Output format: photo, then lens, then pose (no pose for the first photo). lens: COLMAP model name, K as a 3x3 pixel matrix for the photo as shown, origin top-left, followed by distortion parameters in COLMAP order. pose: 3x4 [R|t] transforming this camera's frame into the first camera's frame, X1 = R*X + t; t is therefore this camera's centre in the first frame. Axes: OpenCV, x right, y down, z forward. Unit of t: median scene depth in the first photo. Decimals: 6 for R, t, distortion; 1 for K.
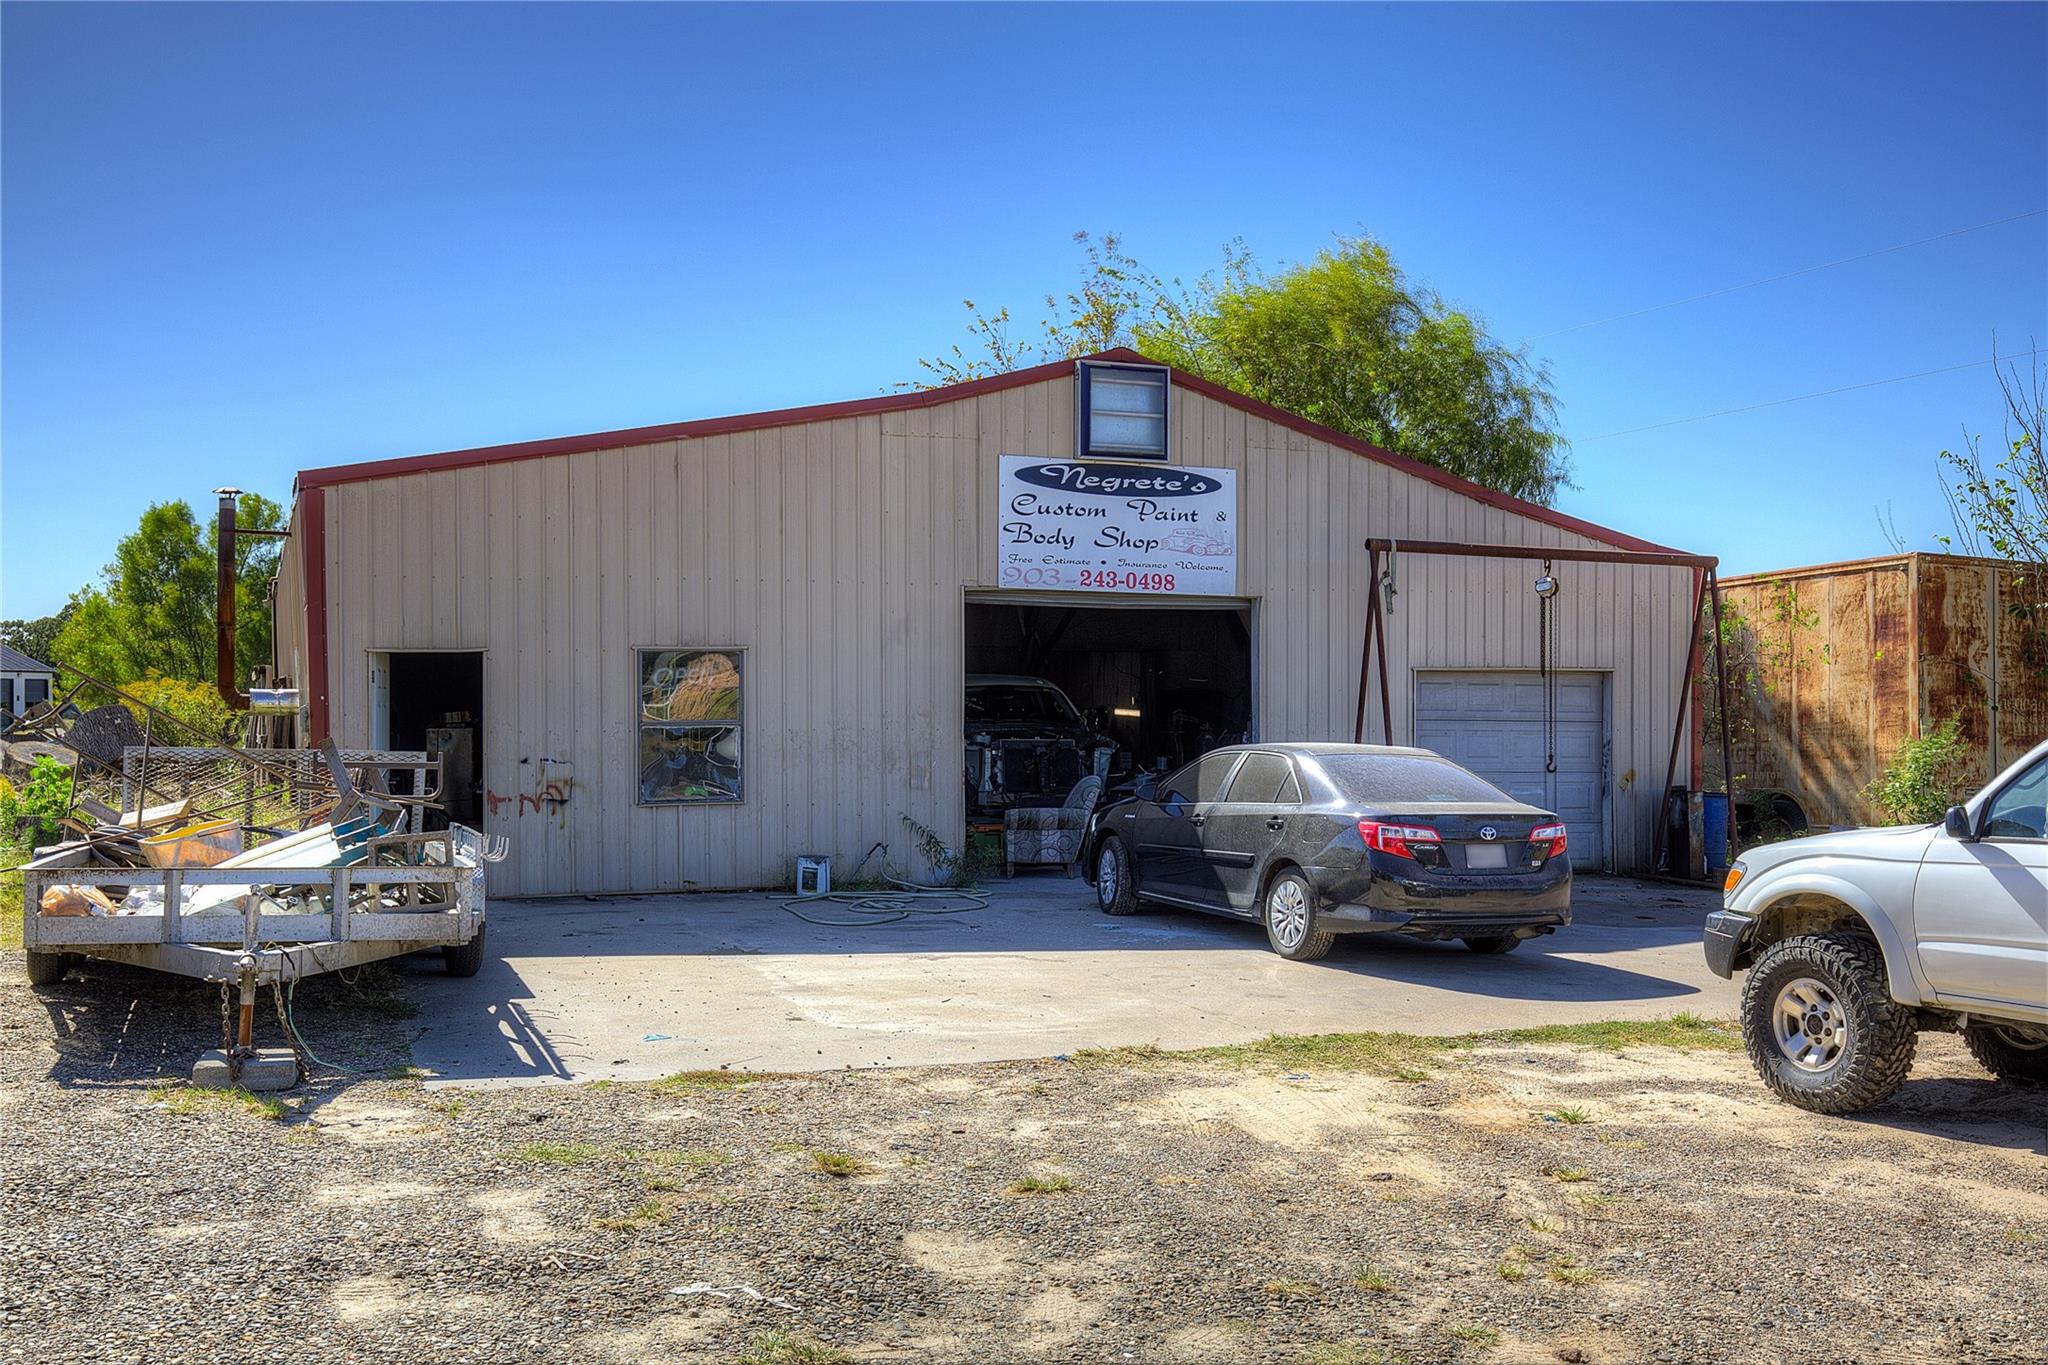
lens RADIAL K [[2062.7, 0, 1024.0], [0, 2062.7, 682.5], [0, 0, 1]] dist [-0.010577, -0.004406]
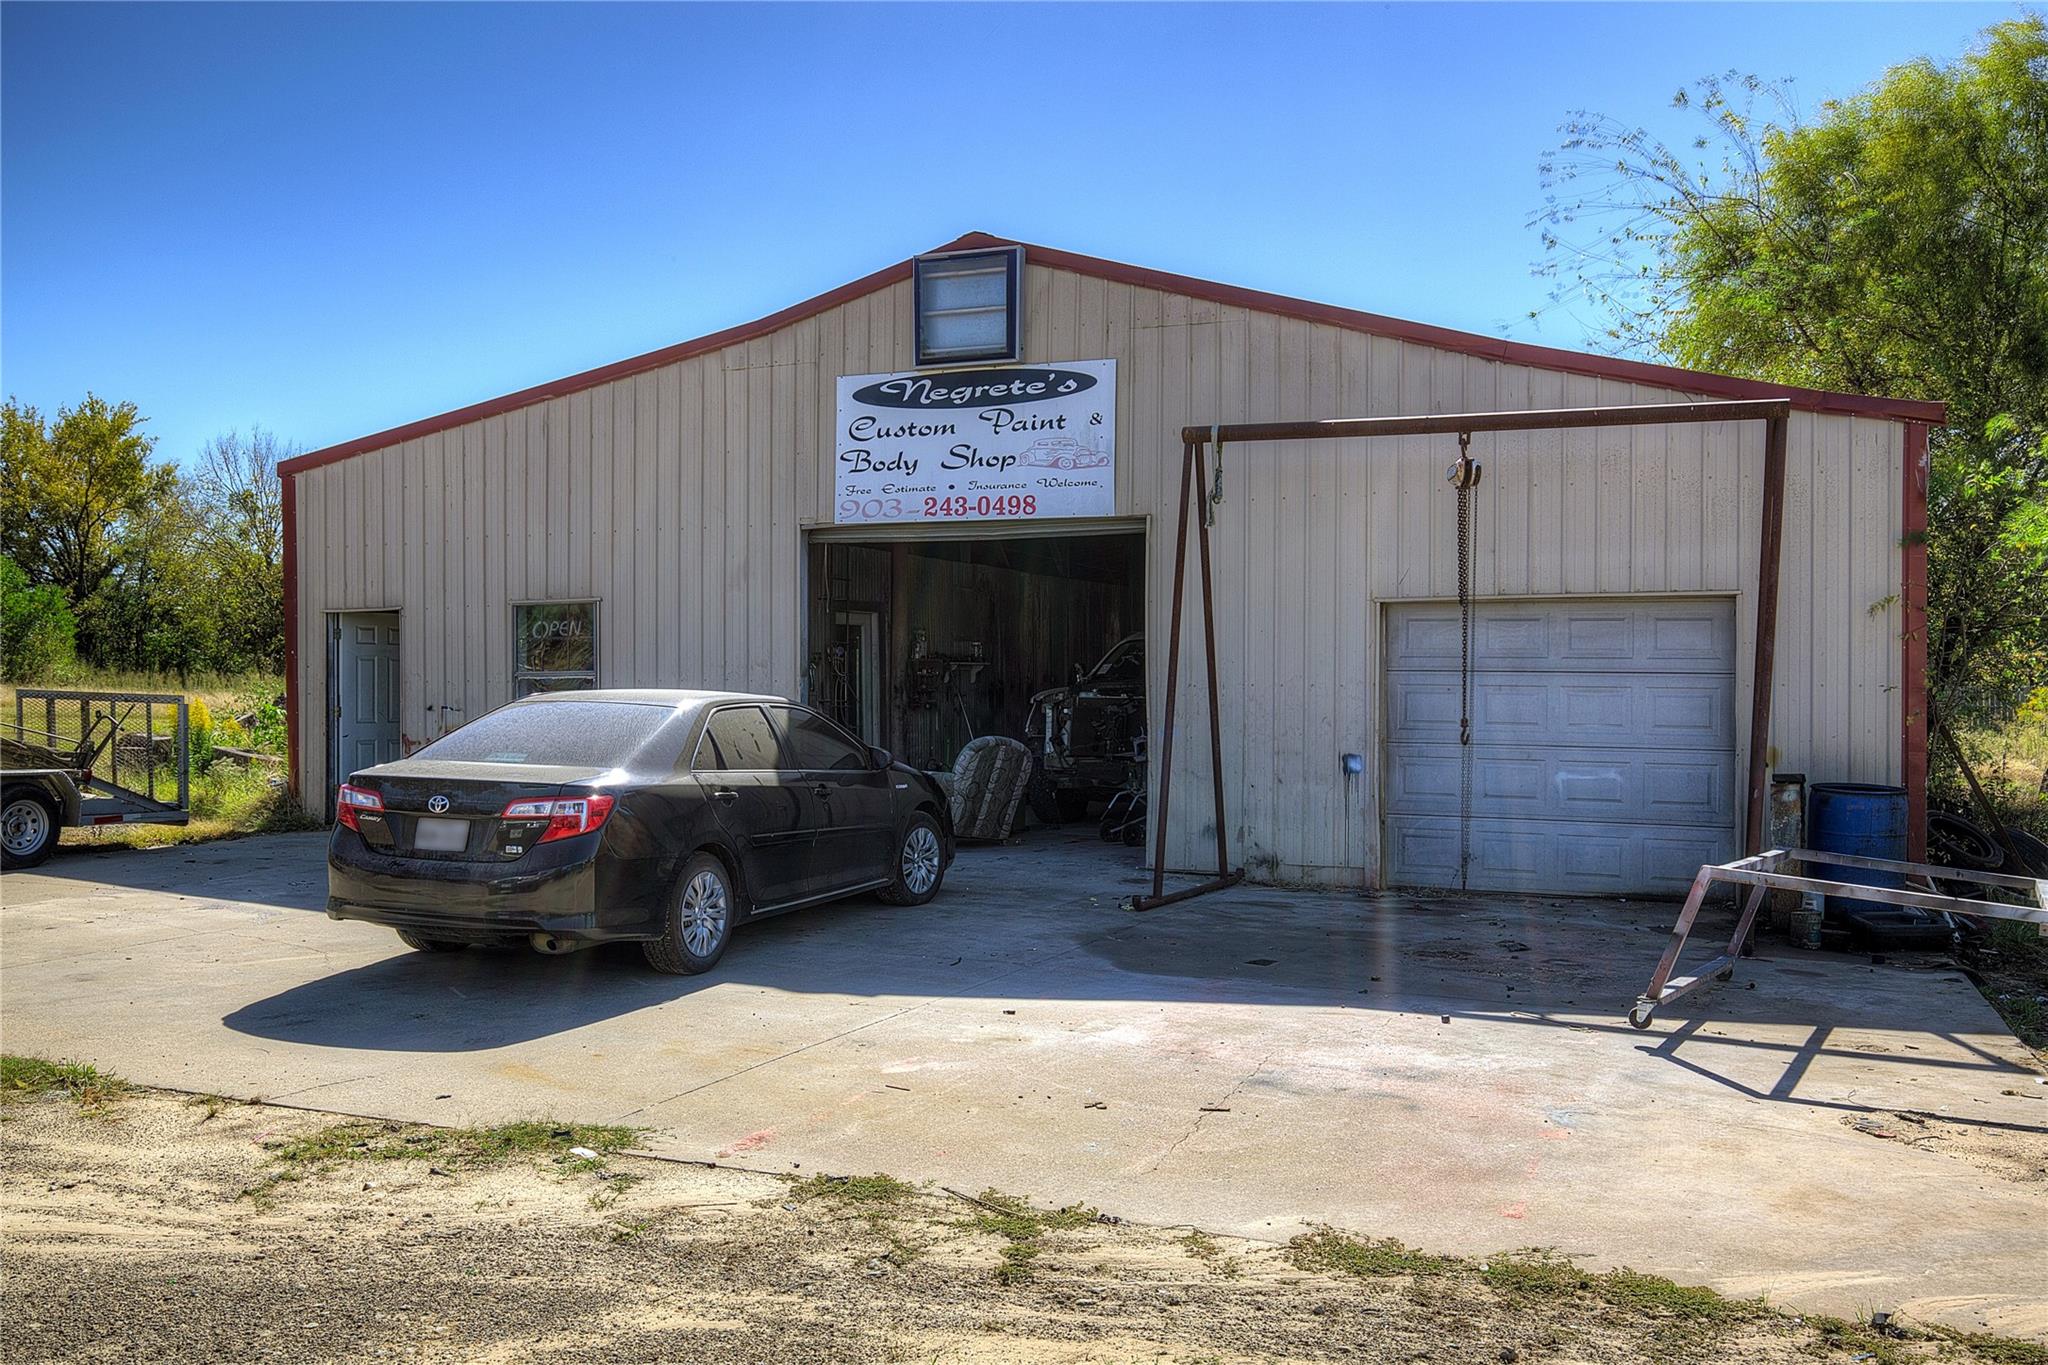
lens RADIAL K [[1859.9, 0, 1024.0], [0, 1859.9, 682.5], [0, 0, 1]] dist [0.016879, 0.006785]
pose [[0.675630, 0.001380, -0.737240, 0.632260], [0.008053, 0.999925, 0.009252, 0.016559], [0.737197, -0.012188, 0.675568, 0.495899]]
